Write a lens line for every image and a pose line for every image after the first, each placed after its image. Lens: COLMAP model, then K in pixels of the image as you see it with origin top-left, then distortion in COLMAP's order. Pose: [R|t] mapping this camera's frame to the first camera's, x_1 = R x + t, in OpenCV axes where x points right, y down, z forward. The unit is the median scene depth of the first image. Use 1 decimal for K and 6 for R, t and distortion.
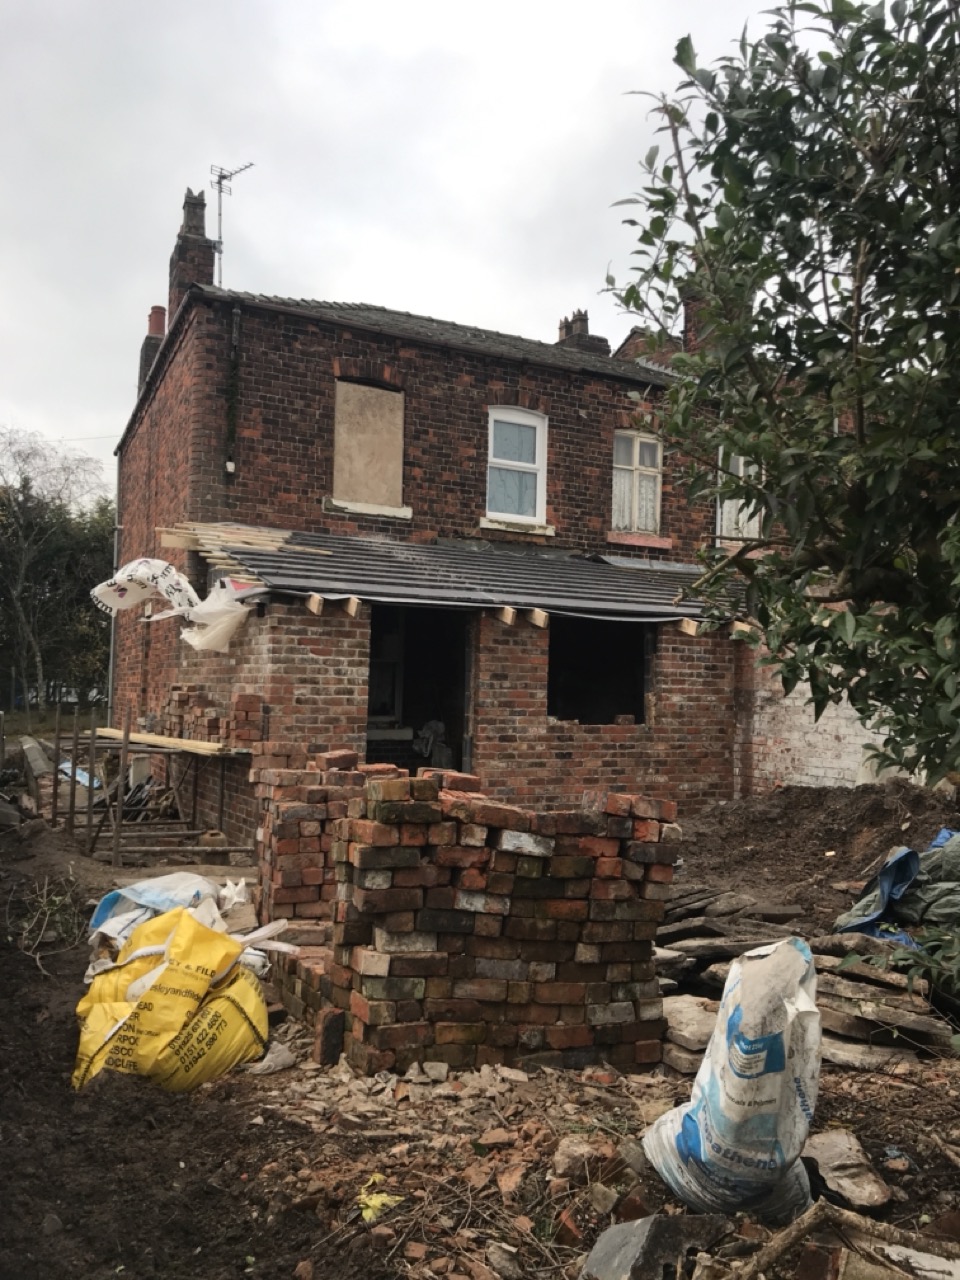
lens RADIAL K [[1032.7, 0, 480.0], [0, 1032.7, 640.0], [0, 0, 1]] dist [0.001584, 0.000233]
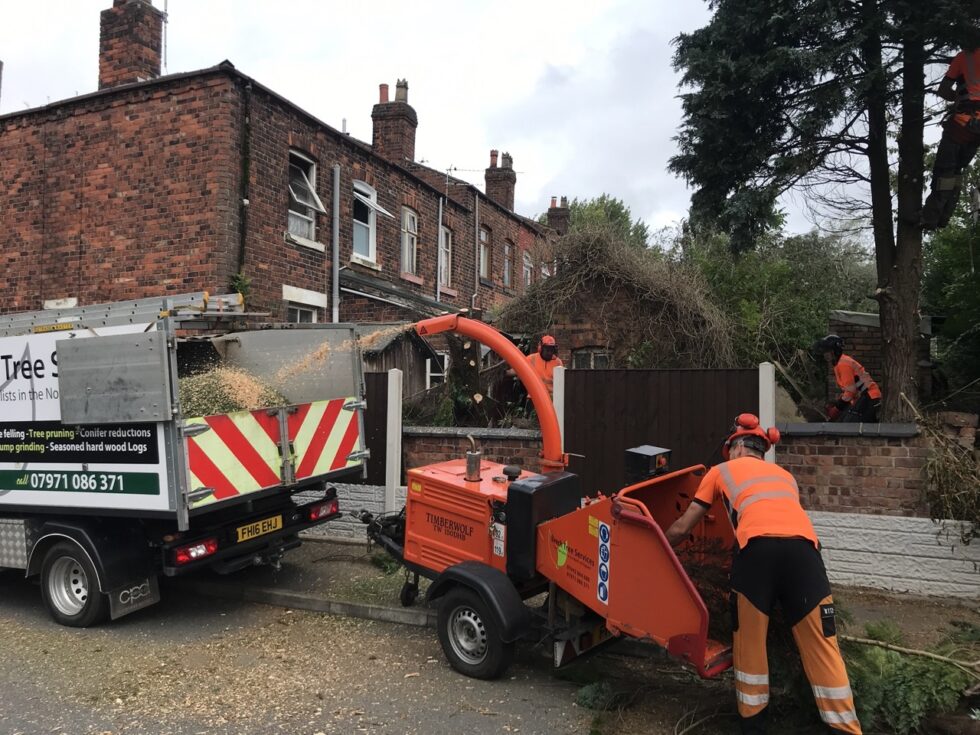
lens RADIAL K [[790.7, 0, 490.0], [0, 790.7, 367.5], [0, 0, 1]] dist [0.001584, 0.000233]
pose [[0.786107, 0.015869, 0.617887, -0.540726], [-0.032289, 0.999360, 0.015414, 0.018359], [-0.617247, -0.032068, 0.786116, -0.016489]]
